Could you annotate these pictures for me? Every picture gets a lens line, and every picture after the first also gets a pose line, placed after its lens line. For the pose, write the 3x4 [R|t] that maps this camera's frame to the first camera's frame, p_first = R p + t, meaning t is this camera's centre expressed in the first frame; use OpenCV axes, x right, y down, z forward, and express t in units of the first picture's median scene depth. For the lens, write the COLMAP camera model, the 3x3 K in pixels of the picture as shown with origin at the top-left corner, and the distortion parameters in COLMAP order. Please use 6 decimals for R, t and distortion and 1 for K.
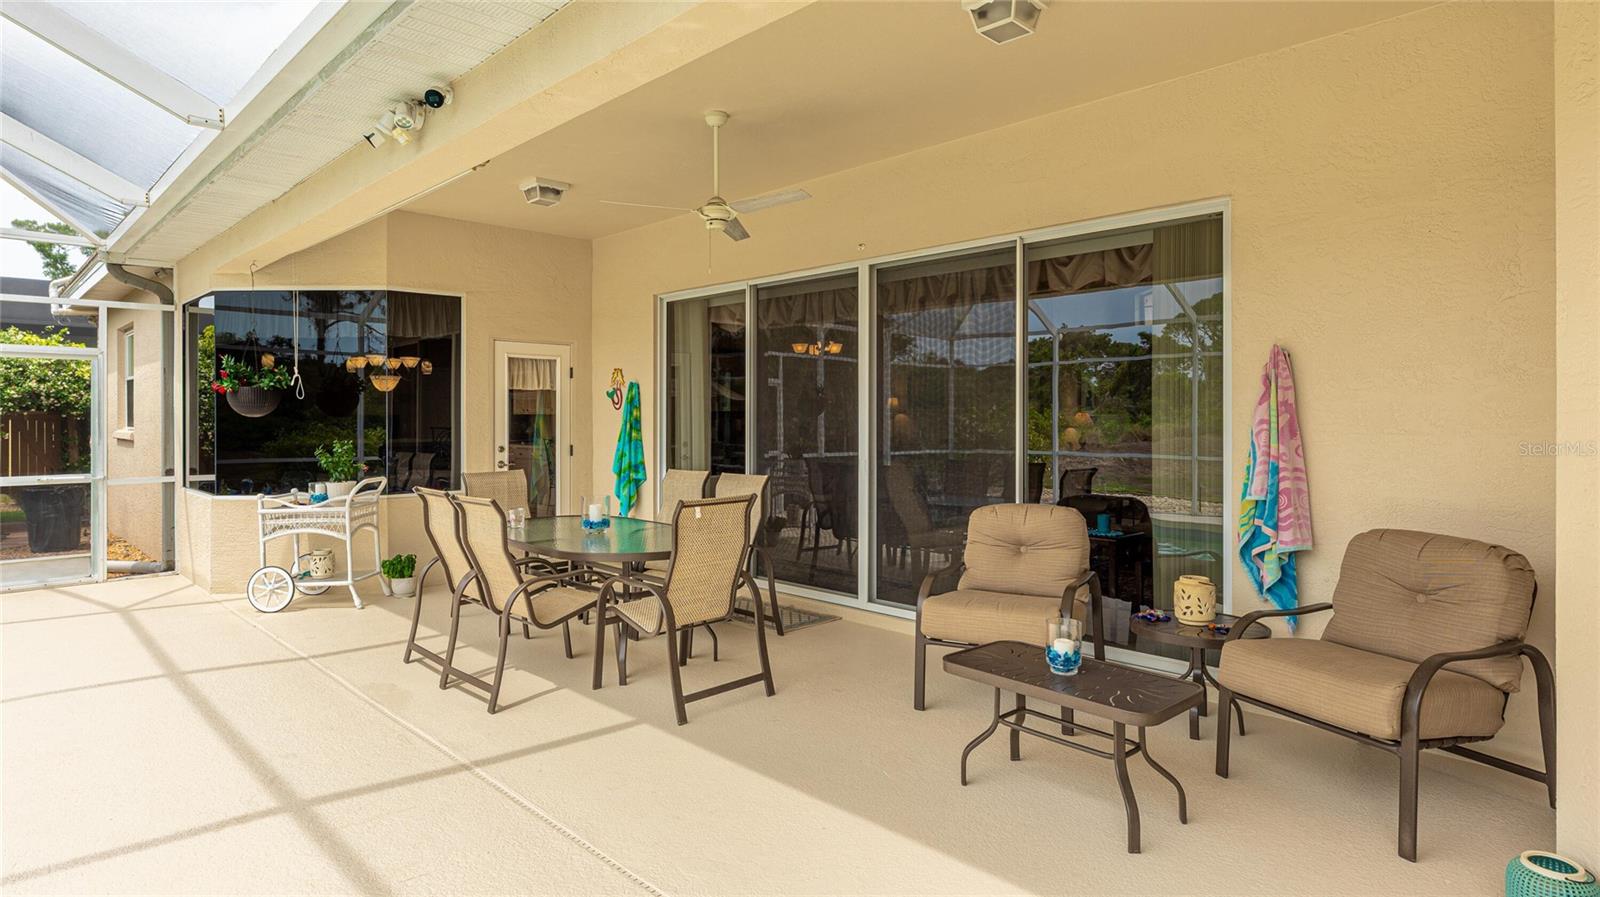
lens RADIAL K [[899.0, 0, 802.1], [0, 899.0, 419.7], [0, 0, 1]] dist [0.001388, -0.000326]
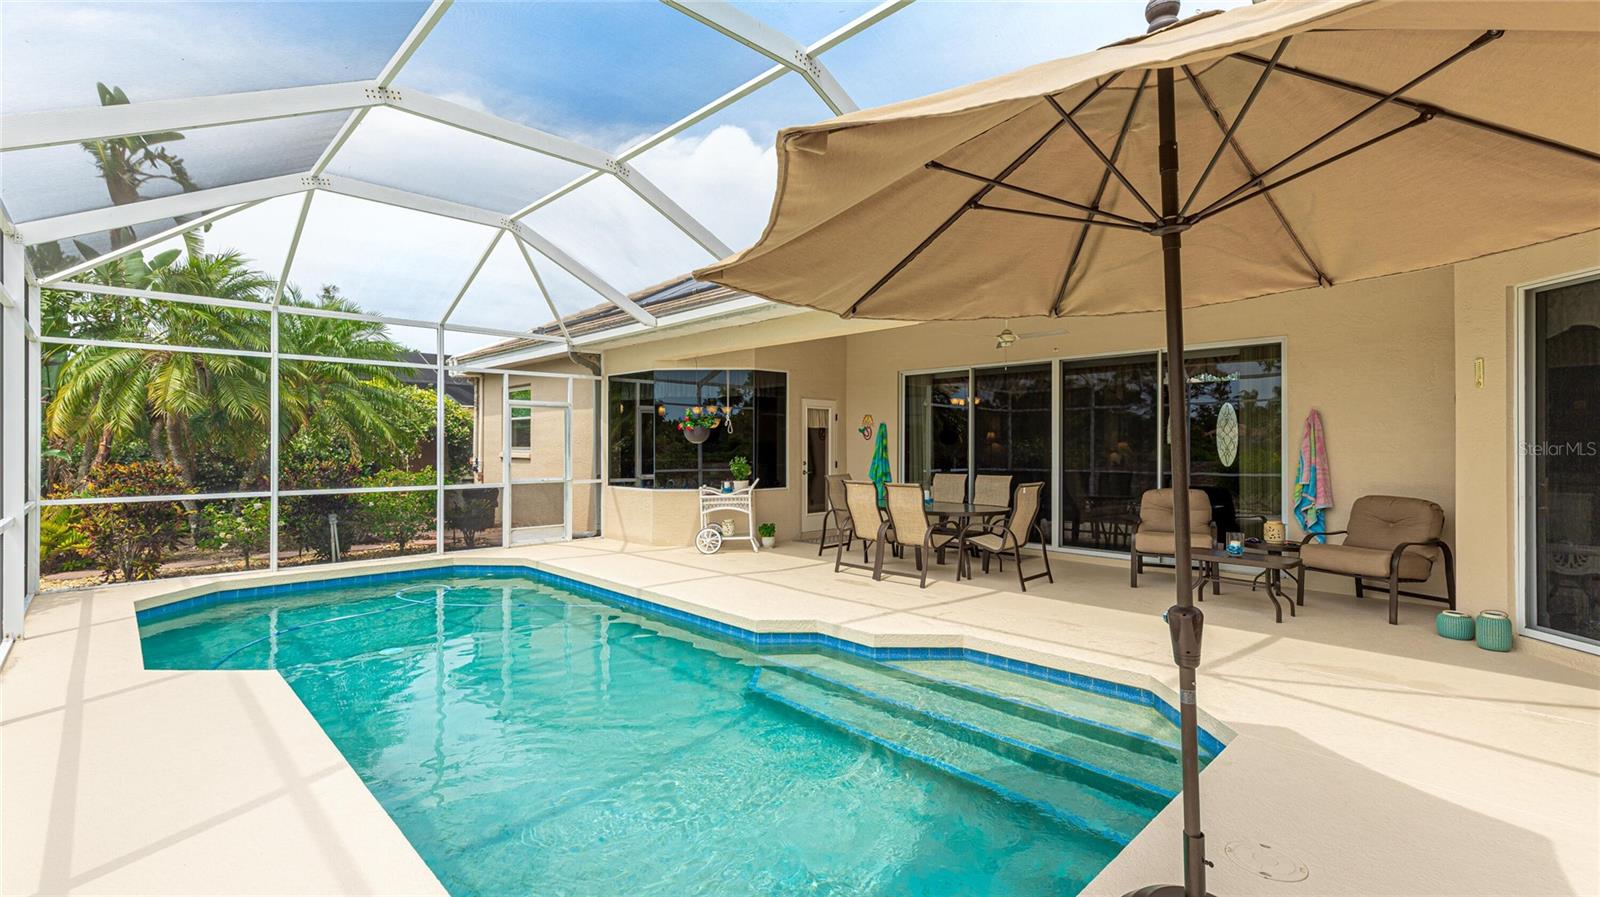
lens RADIAL K [[727.7, 0, 800.0], [0, 727.7, 448.5], [0, 0, 1]] dist [0.000763, 0.000038]
pose [[0.999974, 0.003427, -0.006358, -0.391479], [-0.003431, 0.999994, -0.000573, 0.007174], [0.006356, 0.000595, 0.999980, -0.416277]]
